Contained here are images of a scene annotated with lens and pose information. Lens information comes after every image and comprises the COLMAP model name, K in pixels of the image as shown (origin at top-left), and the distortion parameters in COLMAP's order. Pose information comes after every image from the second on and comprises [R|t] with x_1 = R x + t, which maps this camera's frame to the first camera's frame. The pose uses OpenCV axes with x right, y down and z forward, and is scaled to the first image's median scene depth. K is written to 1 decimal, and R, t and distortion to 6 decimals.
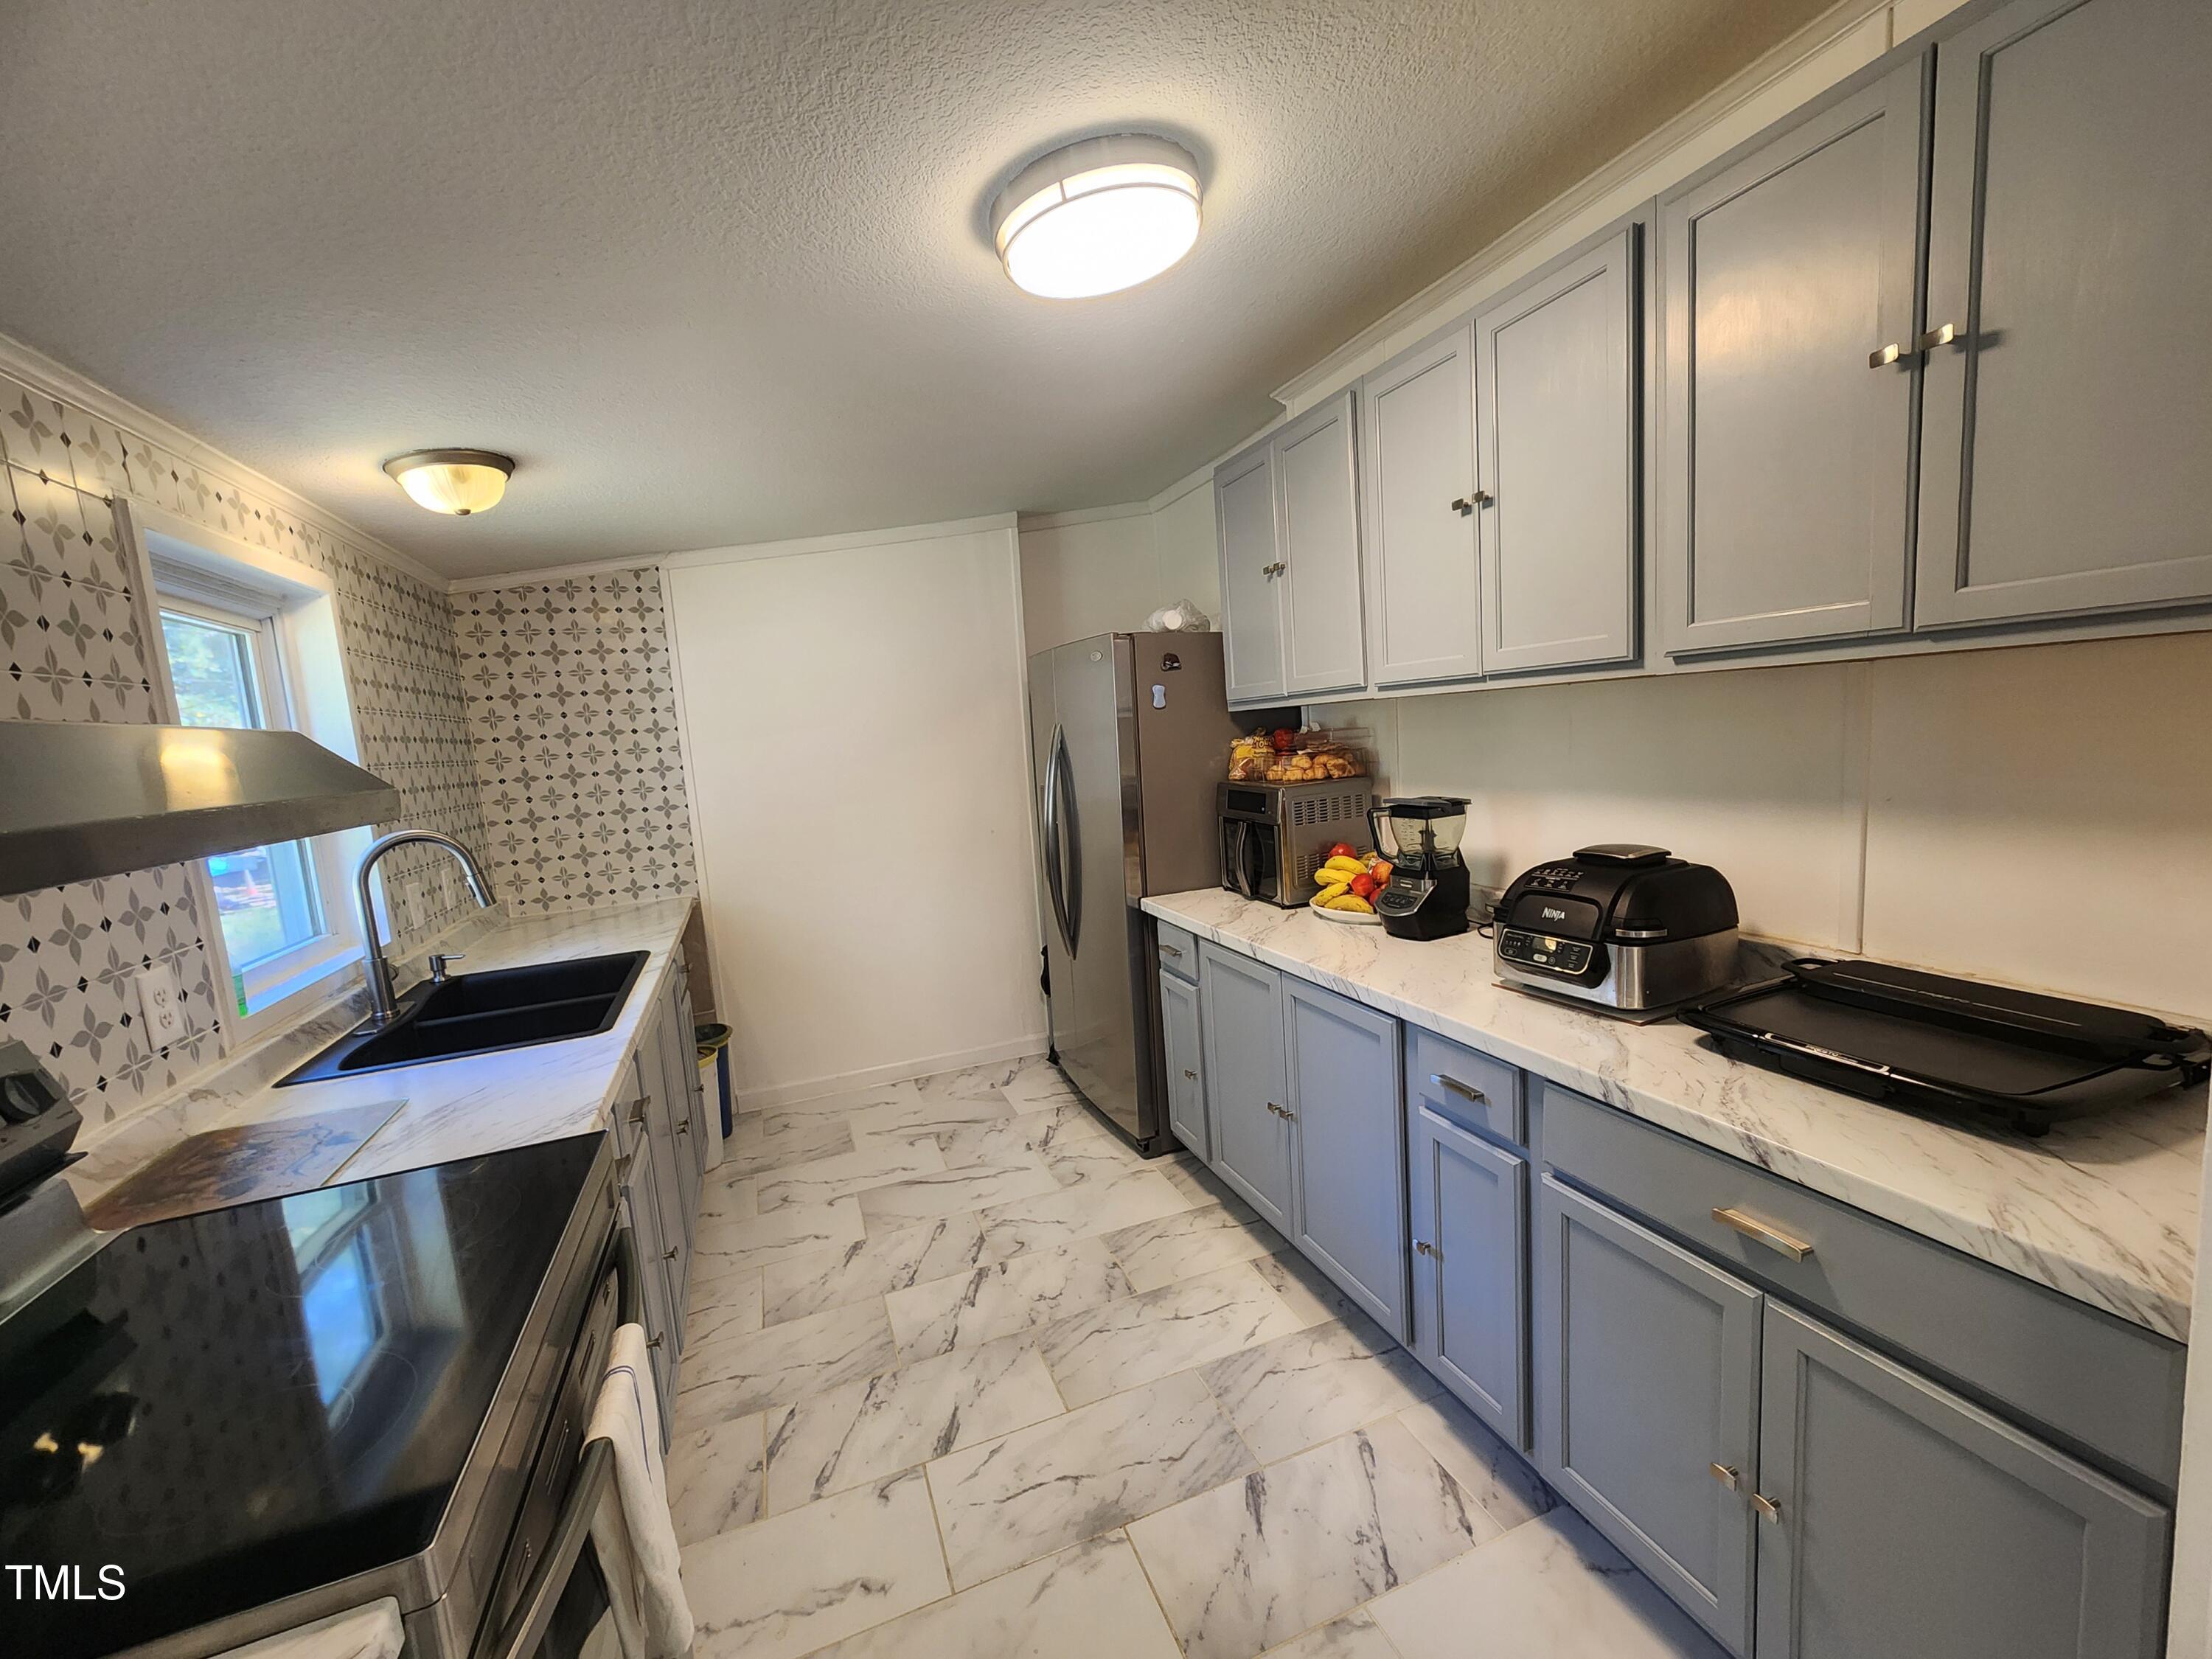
lens RADIAL K [[898.2, 0, 1110.8], [0, 898.2, 836.4], [0, 0, 1]] dist [-0.004599, 0.001624]
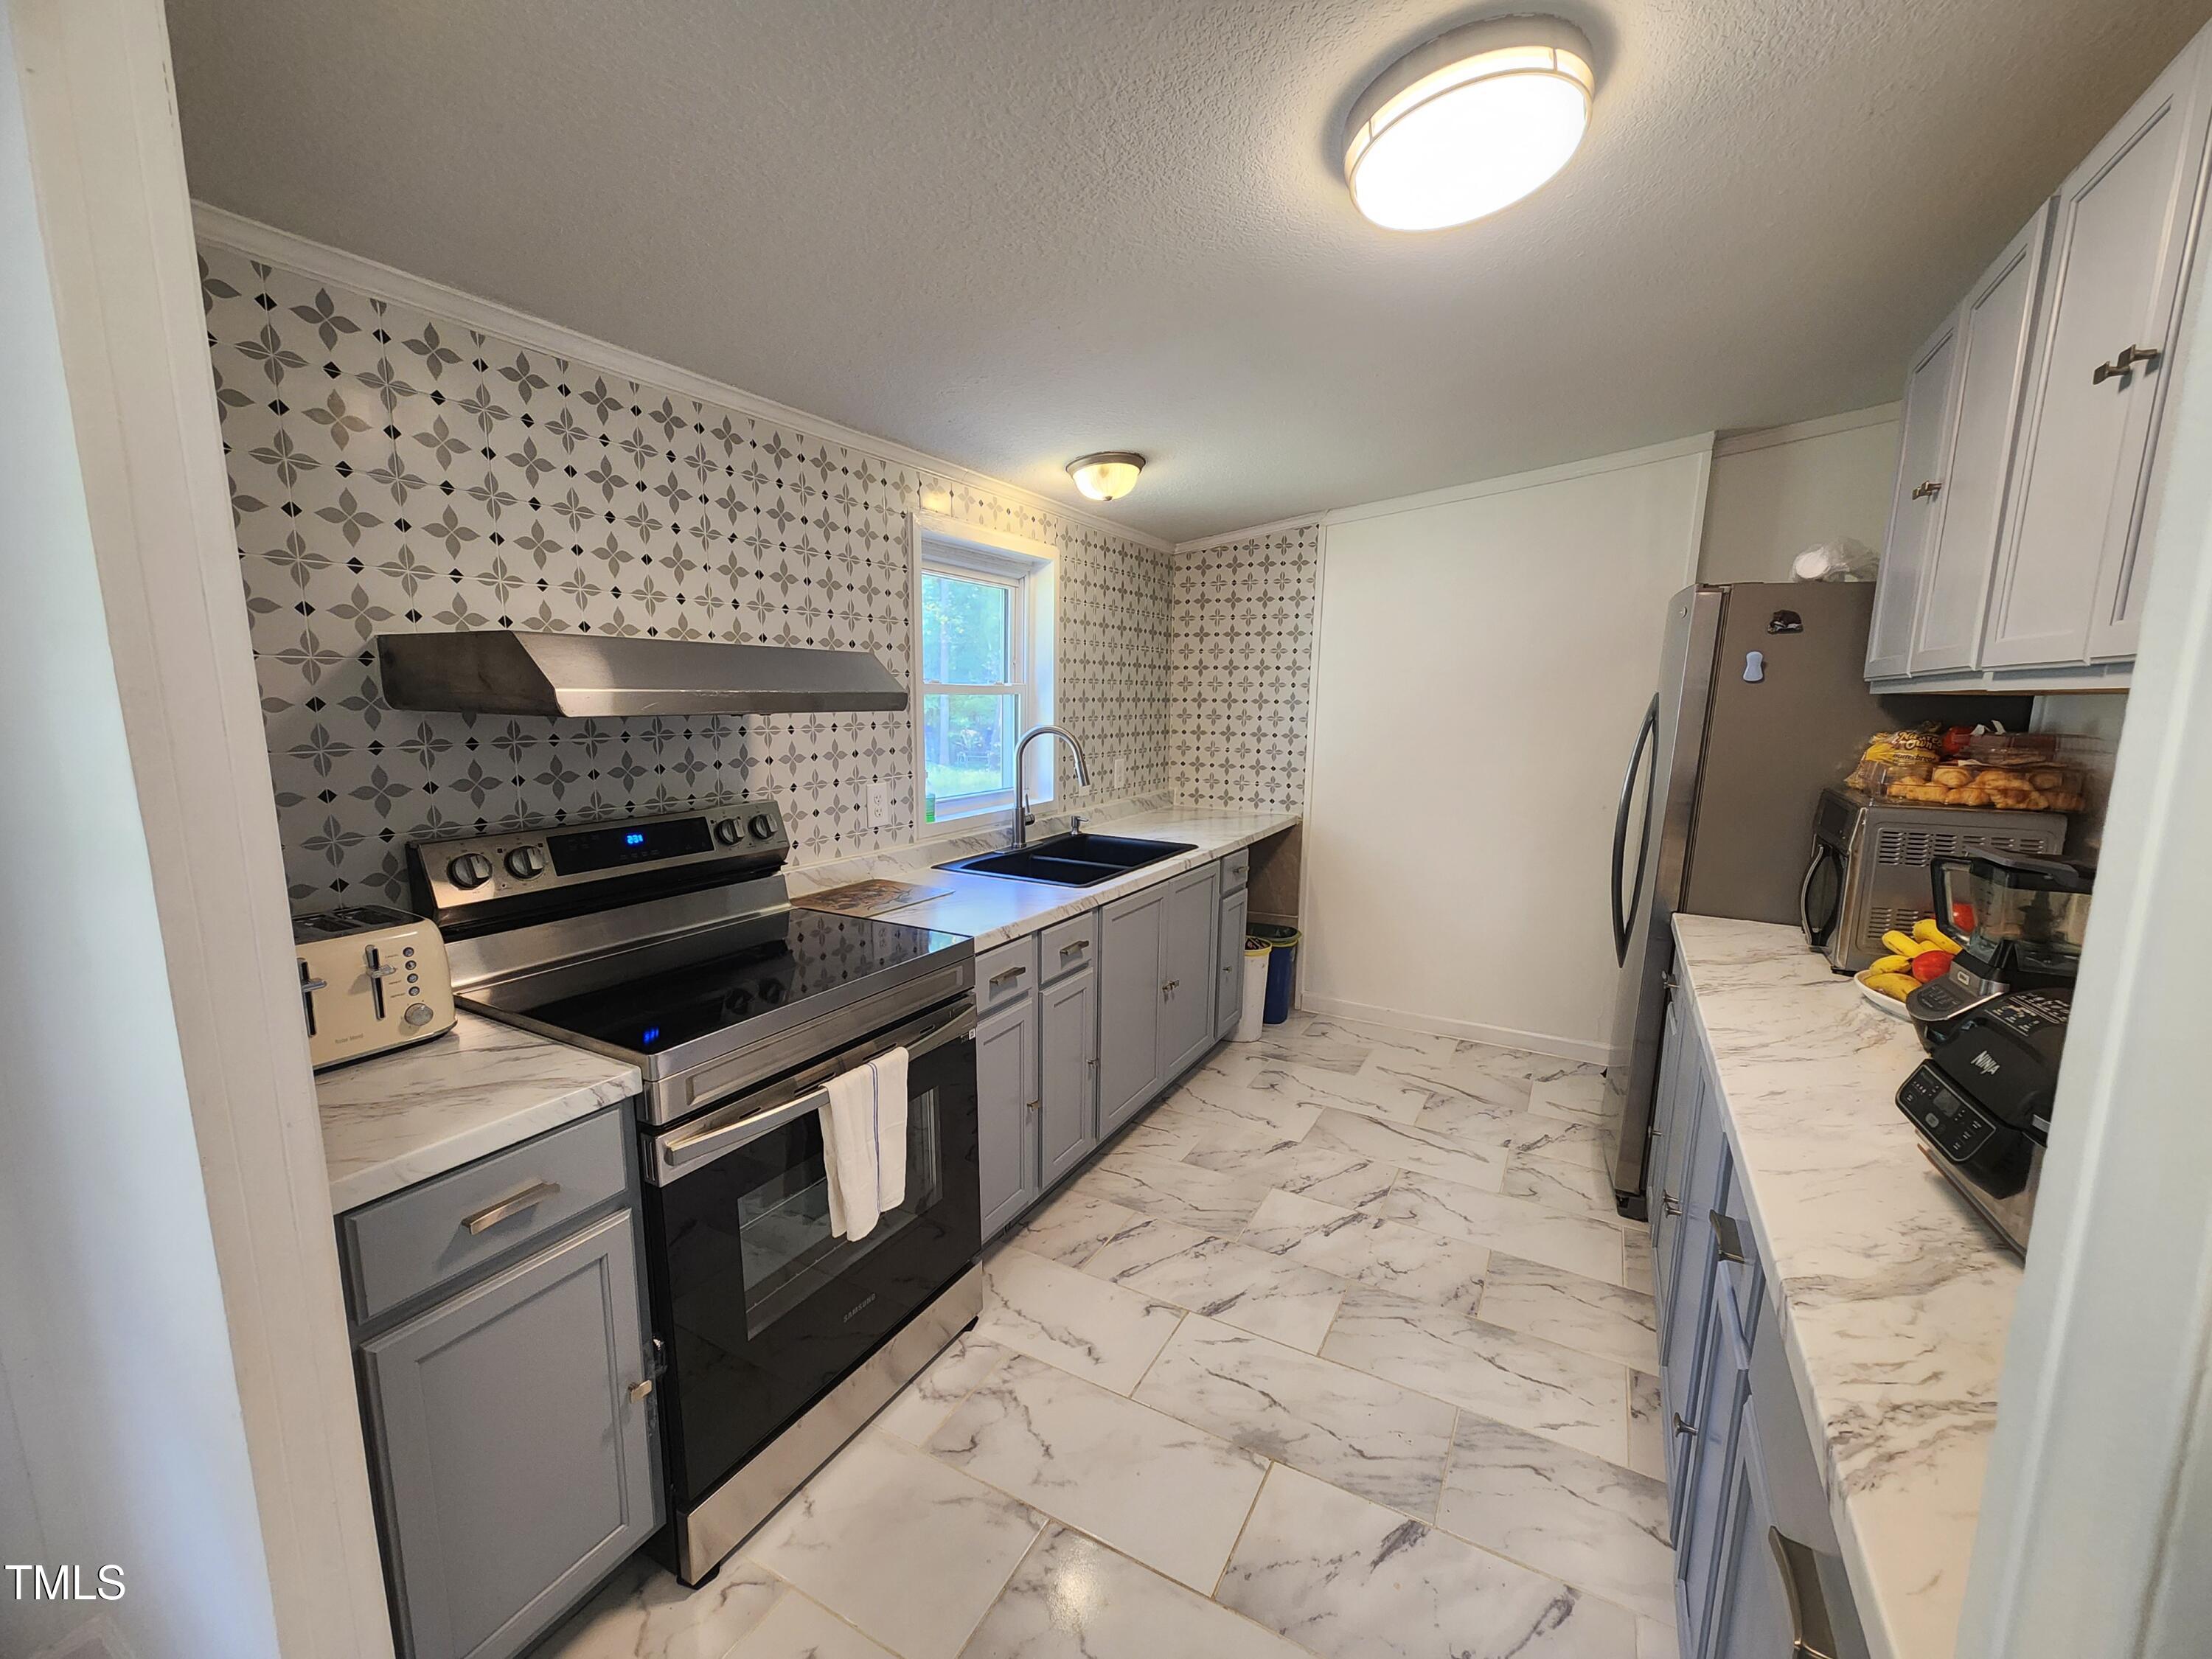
lens RADIAL K [[898.2, 0, 1140.3], [0, 898.2, 836.0], [0, 0, 1]] dist [-0.004599, 0.001624]
pose [[0.656668, 0.200182, -0.727128, 0.355127], [-0.155095, 0.979367, 0.129558, -0.036593], [0.738060, 0.027697, 0.674166, 0.109188]]
